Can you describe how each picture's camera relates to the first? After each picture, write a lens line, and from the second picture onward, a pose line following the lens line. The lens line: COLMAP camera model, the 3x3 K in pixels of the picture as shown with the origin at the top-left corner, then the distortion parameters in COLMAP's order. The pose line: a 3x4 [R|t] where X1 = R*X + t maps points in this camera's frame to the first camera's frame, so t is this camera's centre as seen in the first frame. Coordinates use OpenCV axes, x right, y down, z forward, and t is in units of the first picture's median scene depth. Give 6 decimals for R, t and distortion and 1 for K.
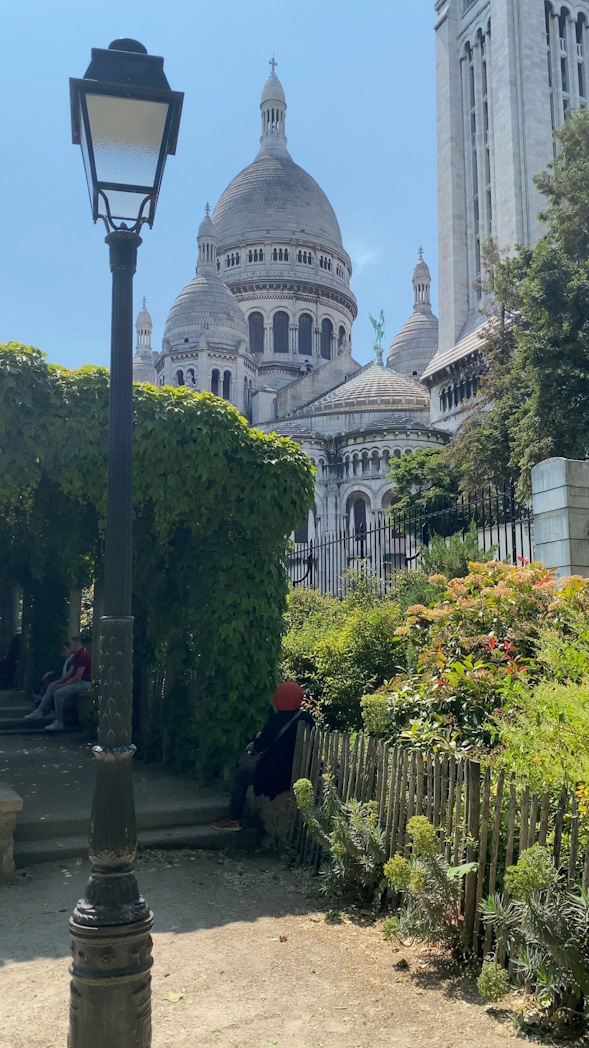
lens RADIAL K [[1014.7, 0, 294.5], [0, 1014.7, 524.0], [0, 0, 1]] dist [0.125321, -0.323939]
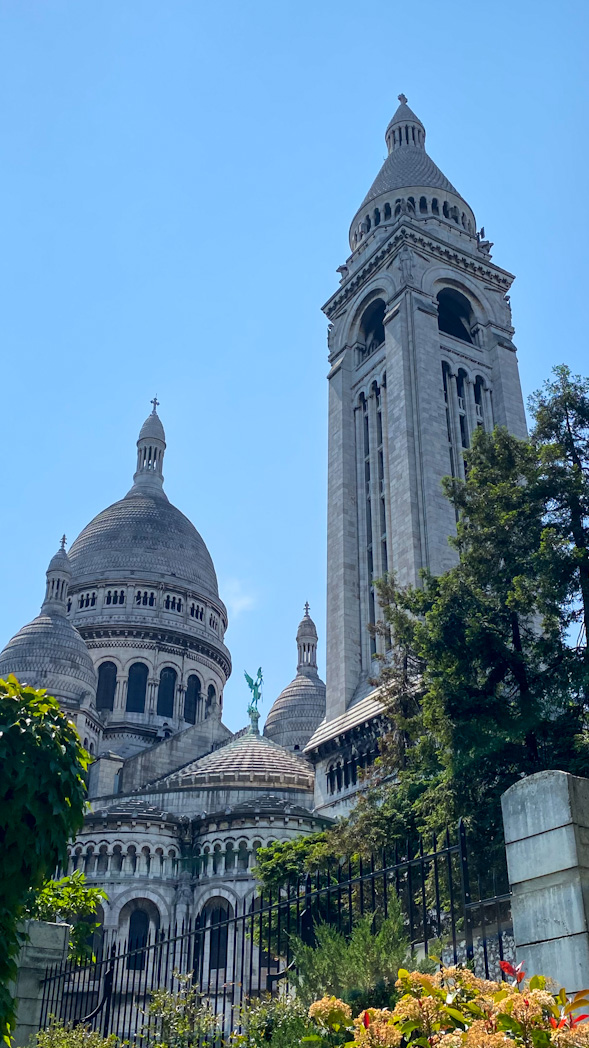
lens RADIAL K [[1014.7, 0, 294.5], [0, 1014.7, 524.0], [0, 0, 1]] dist [0.125321, -0.323939]
pose [[0.992408, 0.076218, 0.096525, 0.024417], [-0.031878, 0.917413, -0.396658, 0.014012], [-0.118786, 0.390570, 0.912877, 0.189047]]
